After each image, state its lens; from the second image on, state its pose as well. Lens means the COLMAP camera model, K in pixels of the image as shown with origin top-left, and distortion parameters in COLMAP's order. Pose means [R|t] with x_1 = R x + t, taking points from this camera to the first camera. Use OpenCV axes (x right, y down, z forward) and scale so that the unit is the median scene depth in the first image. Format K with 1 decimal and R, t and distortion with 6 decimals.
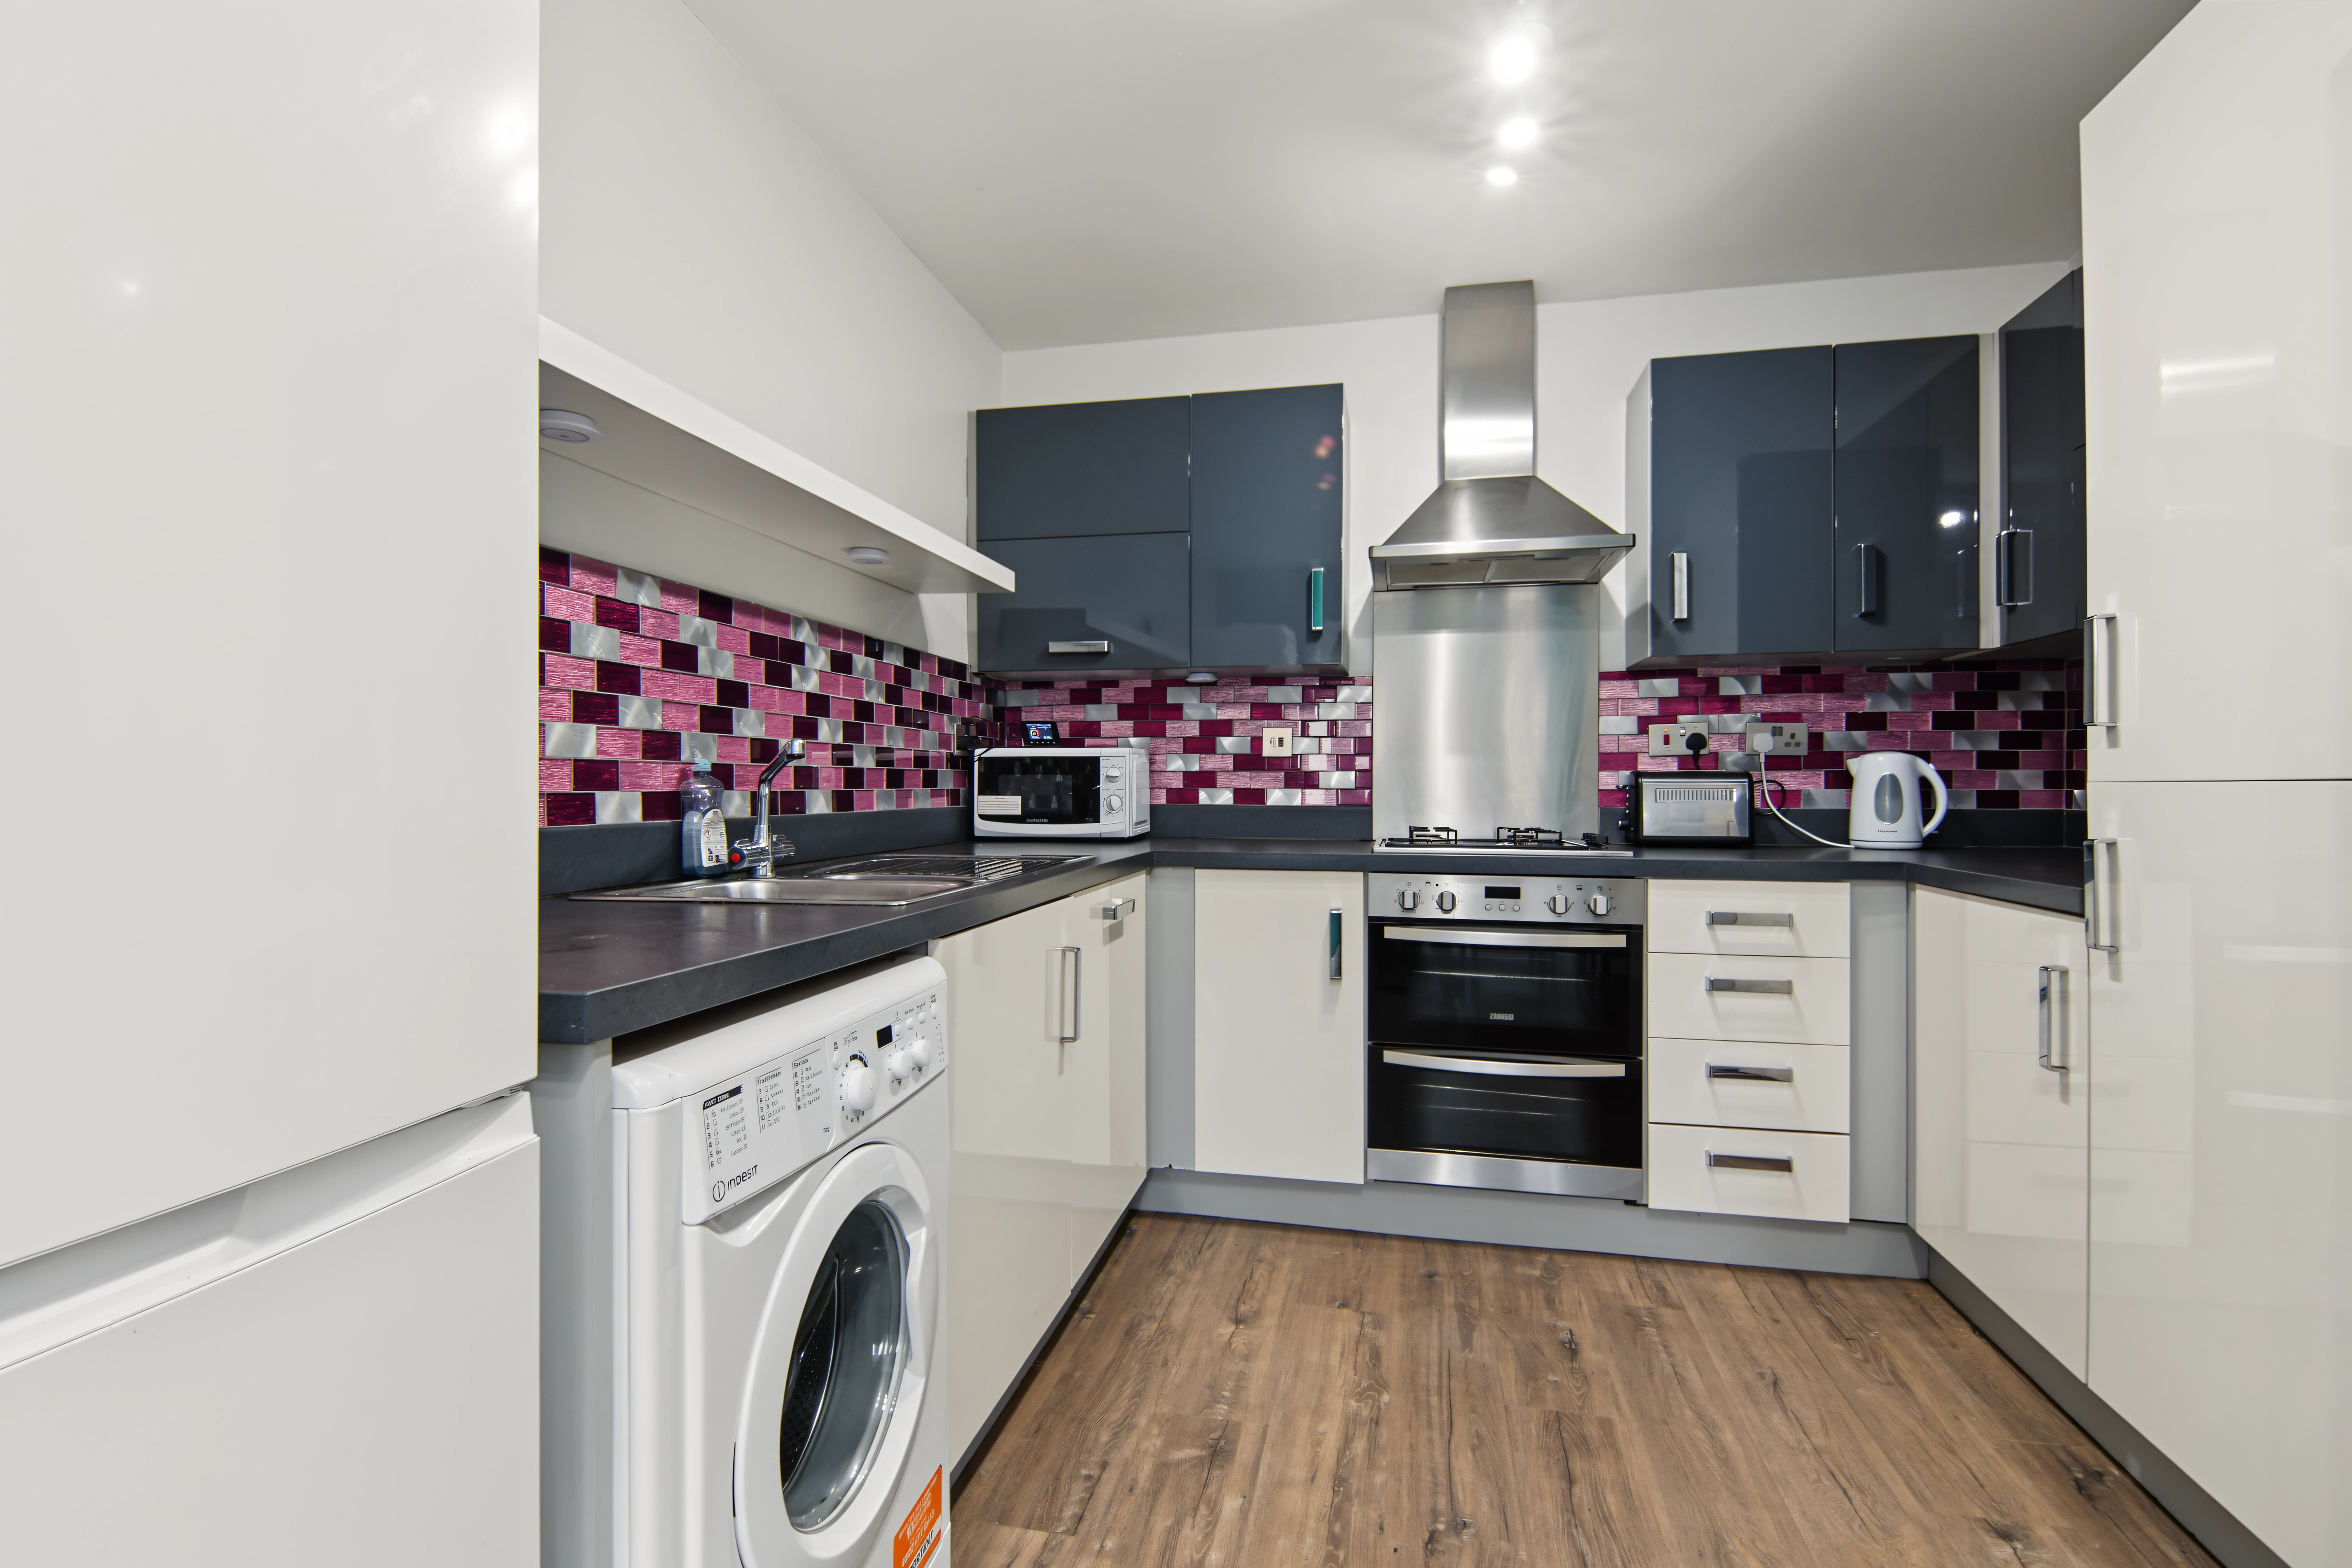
lens RADIAL K [[1146.7, 0, 1148.2], [0, 1146.7, 787.3], [0, 0, 1]] dist [0.019075, -0.015076]
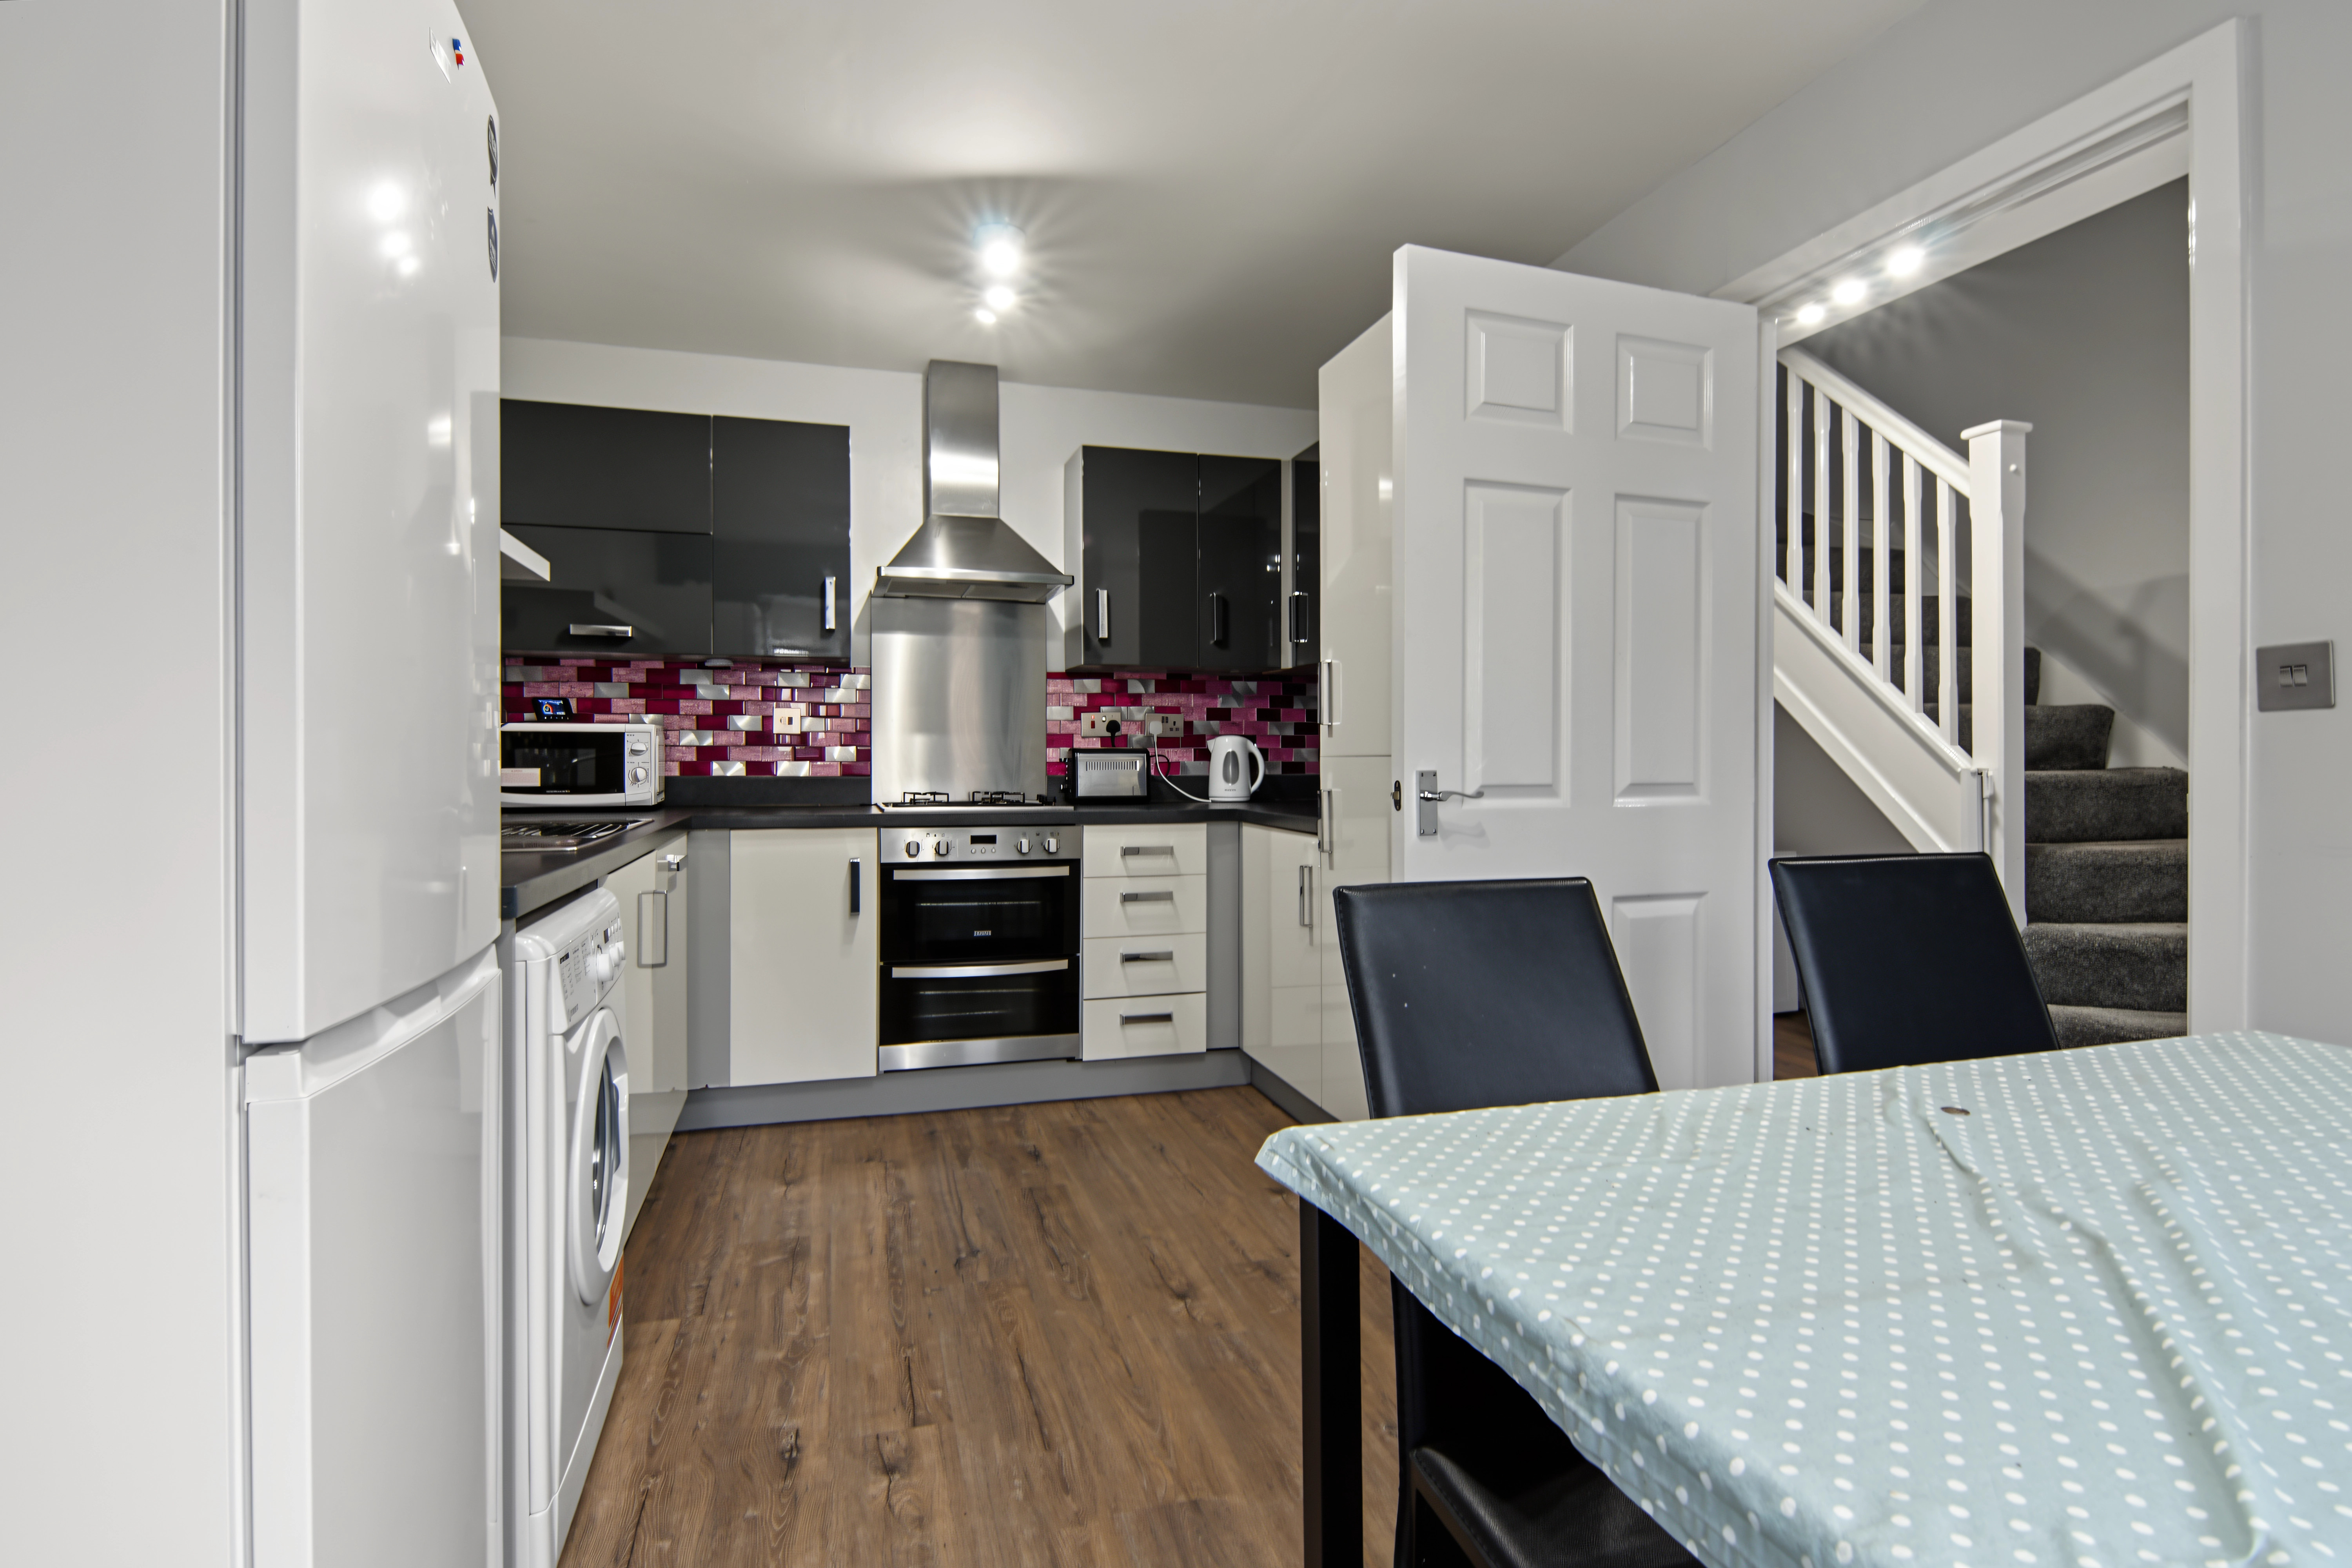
lens RADIAL K [[1146.7, 0, 1172.4], [0, 1146.7, 767.2], [0, 0, 1]] dist [0.019075, -0.015076]
pose [[0.876419, -0.003349, 0.481538, -0.134763], [0.000570, 0.999982, 0.005917, 0.000542], [-0.481549, -0.004912, 0.876405, -0.260481]]
